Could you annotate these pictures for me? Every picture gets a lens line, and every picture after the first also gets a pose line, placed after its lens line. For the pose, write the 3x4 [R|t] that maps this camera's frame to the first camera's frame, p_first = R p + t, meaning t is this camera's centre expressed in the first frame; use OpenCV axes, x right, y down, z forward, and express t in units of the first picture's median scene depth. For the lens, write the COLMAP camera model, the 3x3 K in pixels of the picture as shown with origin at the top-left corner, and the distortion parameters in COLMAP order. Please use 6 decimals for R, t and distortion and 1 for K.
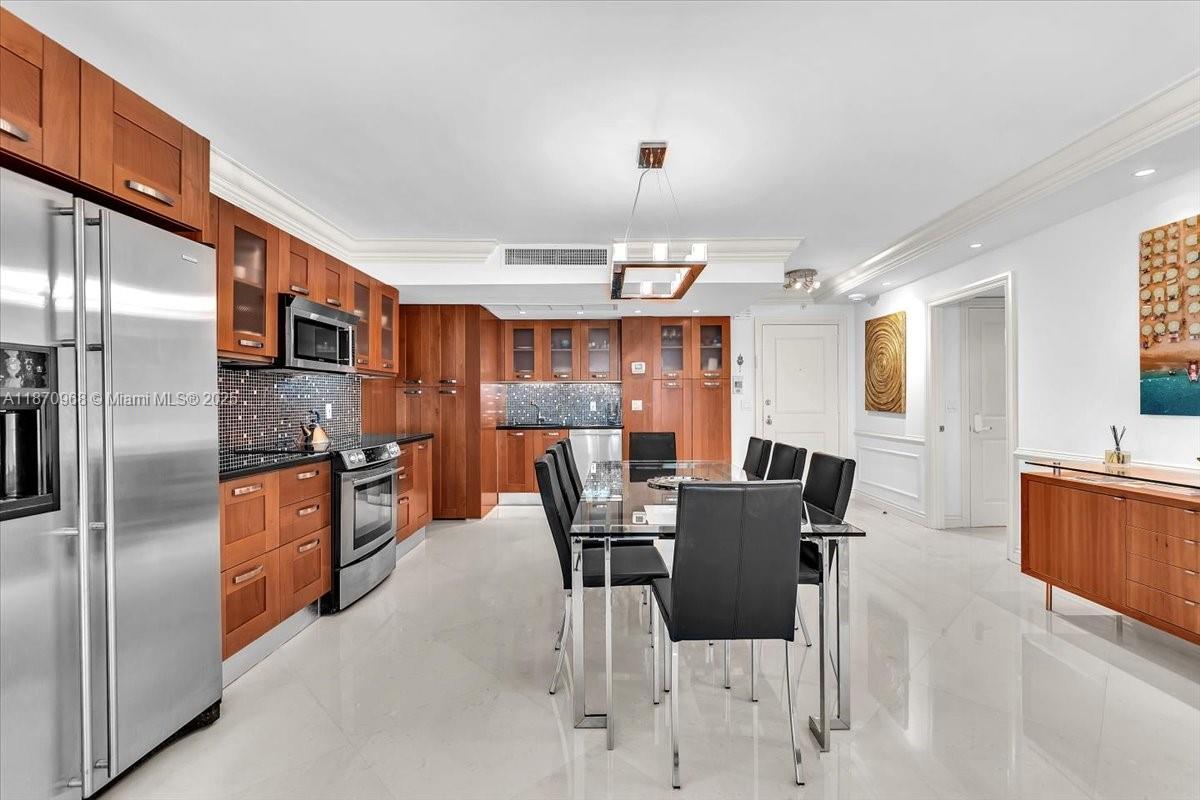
lens RADIAL K [[532.4, 0, 600.0], [0, 532.4, 400.0], [0, 0, 1]] dist [0.000547, -0.000042]
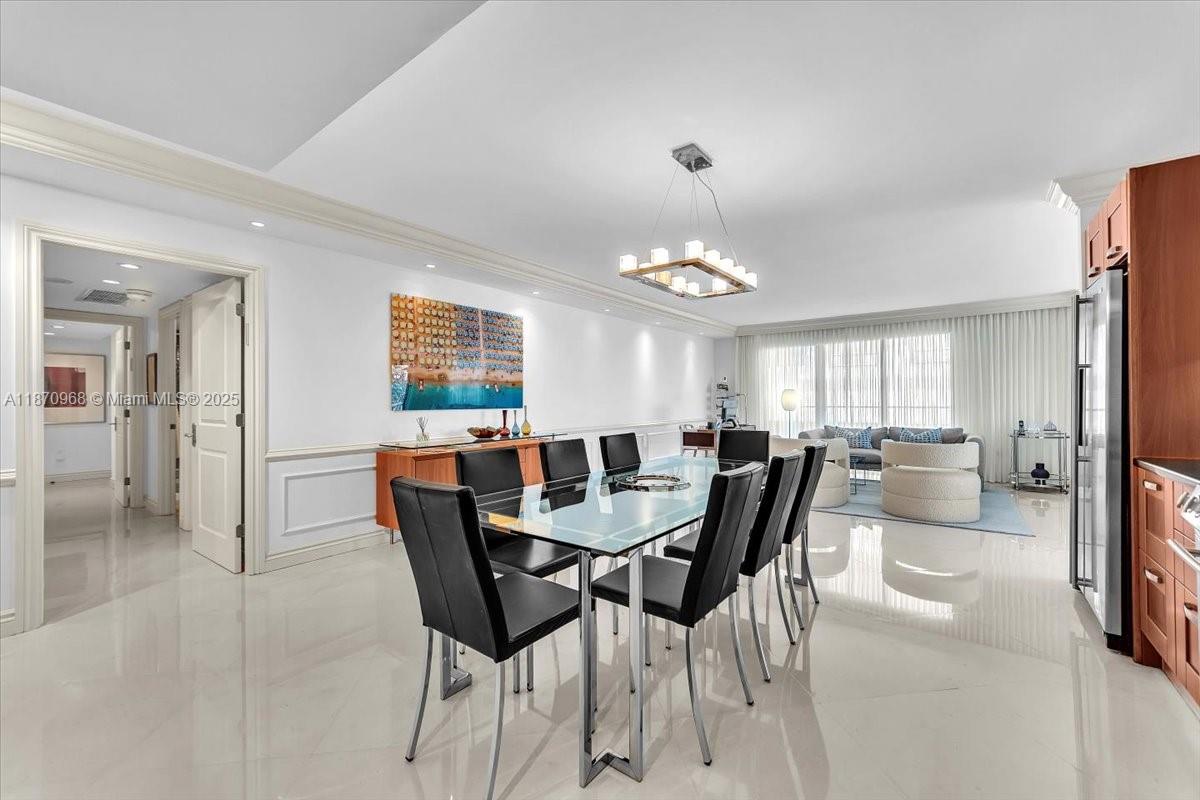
lens RADIAL K [[482.5, 0, 598.1], [0, 482.5, 404.1], [0, 0, 1]] dist [-0.000776, -0.000120]
pose [[-0.800921, 0.003727, 0.598758, -0.265316], [0.007372, 0.999966, 0.003637, 0.007716], [-0.598724, 0.007328, -0.800922, 1.604619]]
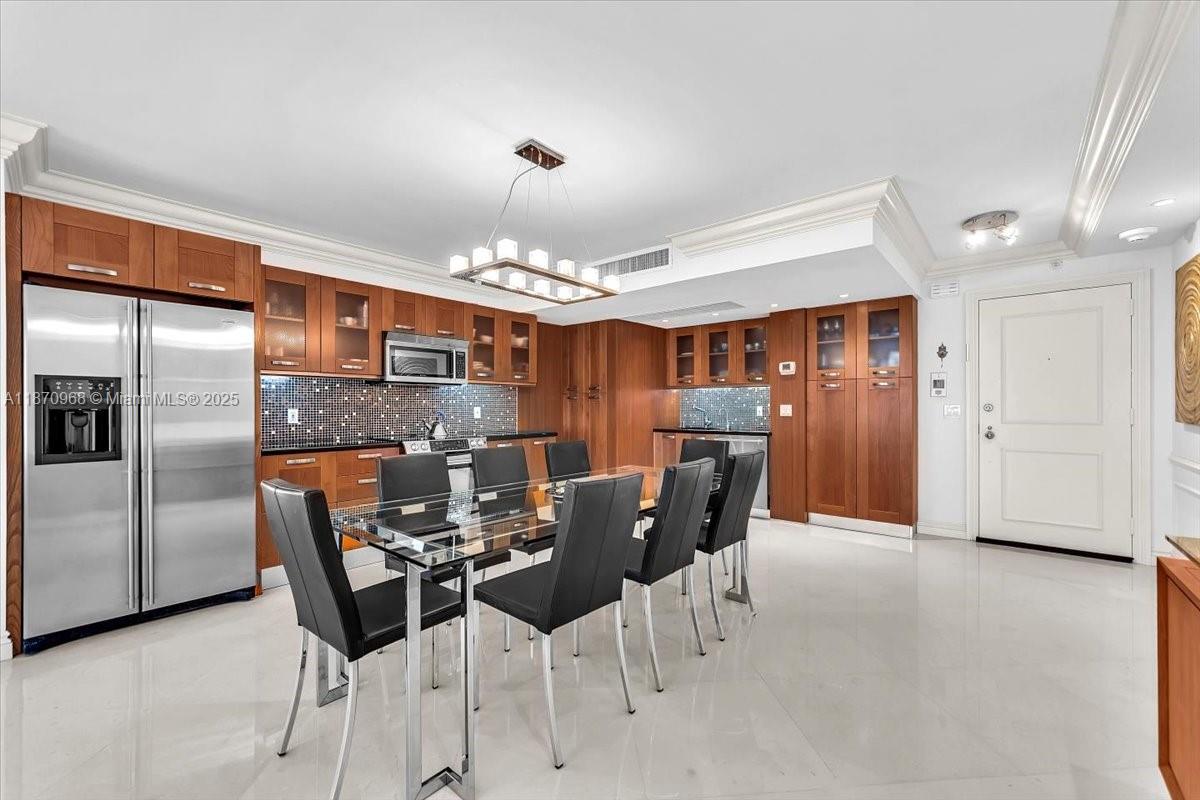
lens RADIAL K [[482.5, 0, 598.1], [0, 482.5, 404.1], [0, 0, 1]] dist [-0.000776, -0.000120]
pose [[0.766772, -0.000040, -0.641920, 0.659310], [-0.000457, 1.000000, -0.000608, 0.000257], [0.641919, 0.000760, 0.766772, 0.339791]]
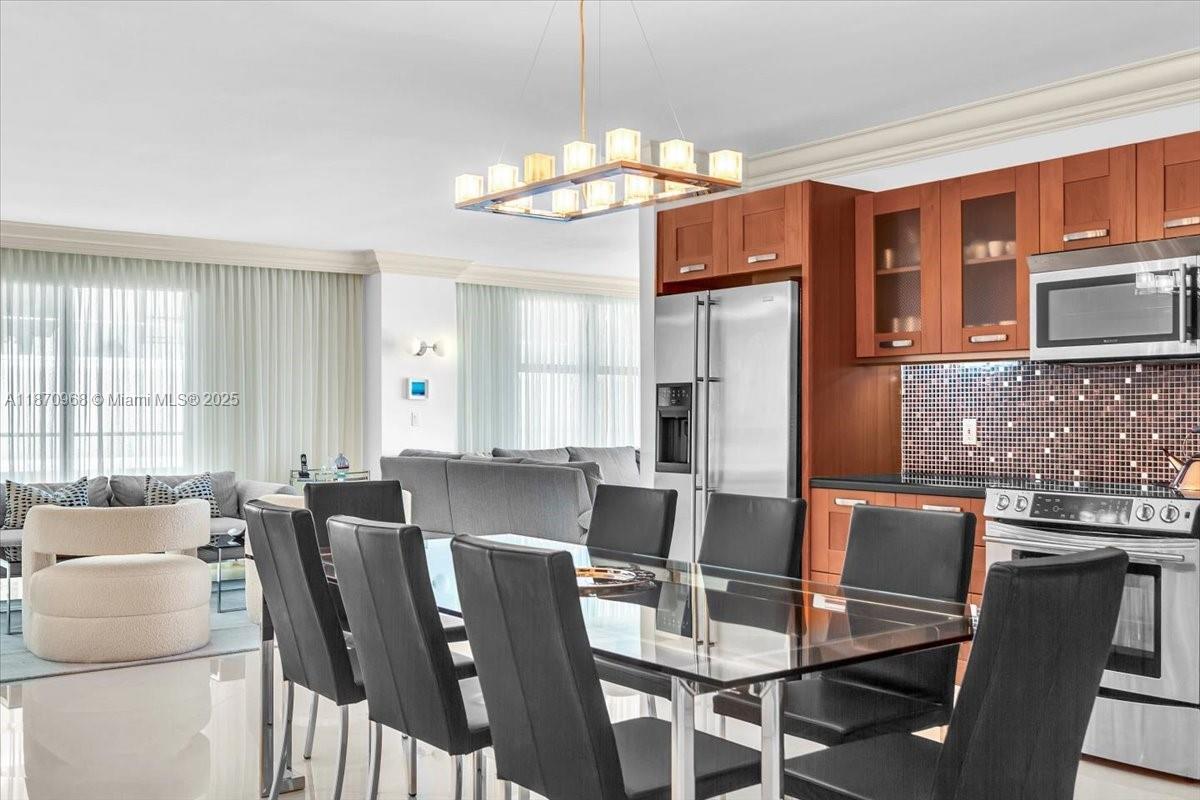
lens RADIAL K [[1202.2, 0, 598.1], [0, 1202.2, 418.6], [0, 0, 1]] dist [0.002868, -0.001094]
pose [[-0.781785, 0.010943, -0.623452, 0.771420], [0.008133, 0.999940, 0.007353, -0.004997], [0.623495, 0.000677, -0.781827, 1.746736]]
